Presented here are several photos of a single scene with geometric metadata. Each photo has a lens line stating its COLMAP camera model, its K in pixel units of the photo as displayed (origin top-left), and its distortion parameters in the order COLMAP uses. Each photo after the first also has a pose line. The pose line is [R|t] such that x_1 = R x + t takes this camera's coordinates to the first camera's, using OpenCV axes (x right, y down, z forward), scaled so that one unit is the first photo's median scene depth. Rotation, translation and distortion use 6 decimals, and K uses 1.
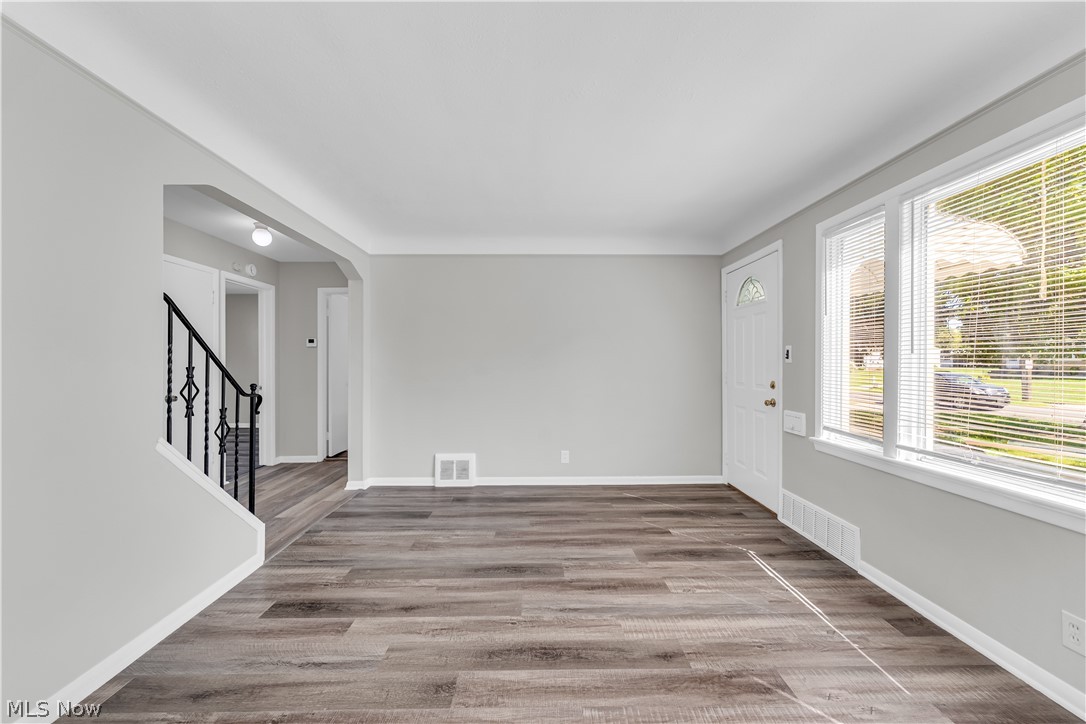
lens RADIAL K [[449.8, 0, 543.0], [0, 449.8, 362.0], [0, 0, 1]] dist [-0.001615, -0.000322]
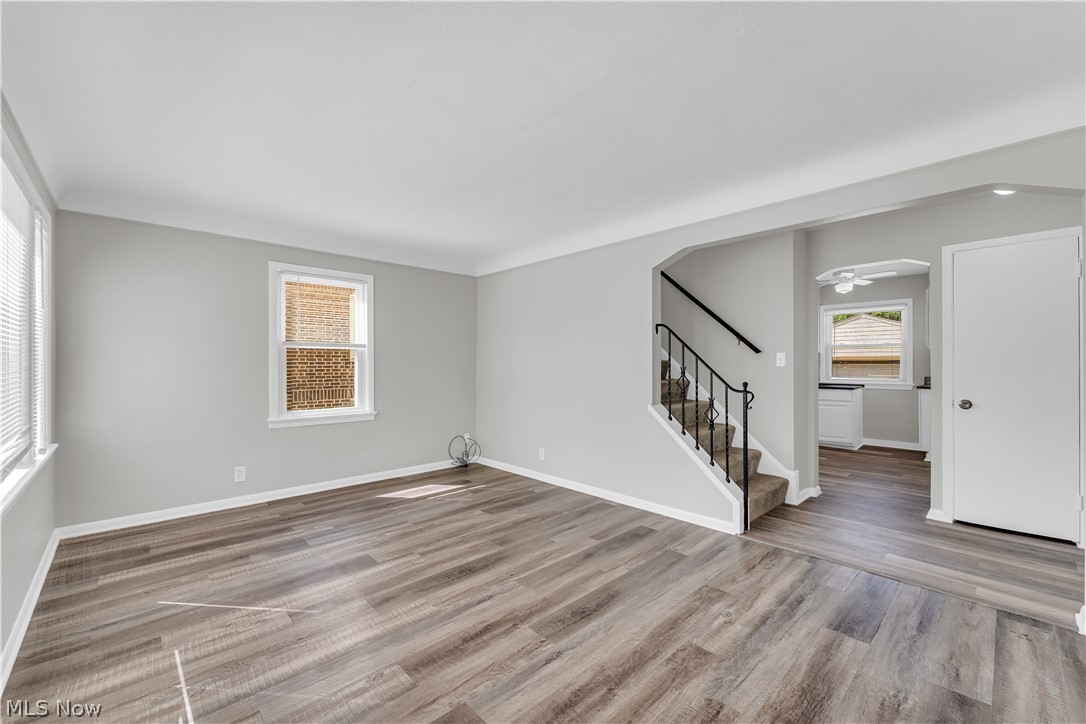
lens RADIAL K [[449.8, 0, 543.0], [0, 449.8, 362.0], [0, 0, 1]] dist [-0.001615, -0.000322]
pose [[-0.747928, -0.001964, -0.663777, 0.599448], [0.002187, 0.999983, -0.005424, -0.001834], [0.663776, -0.005508, -0.747911, 1.710146]]
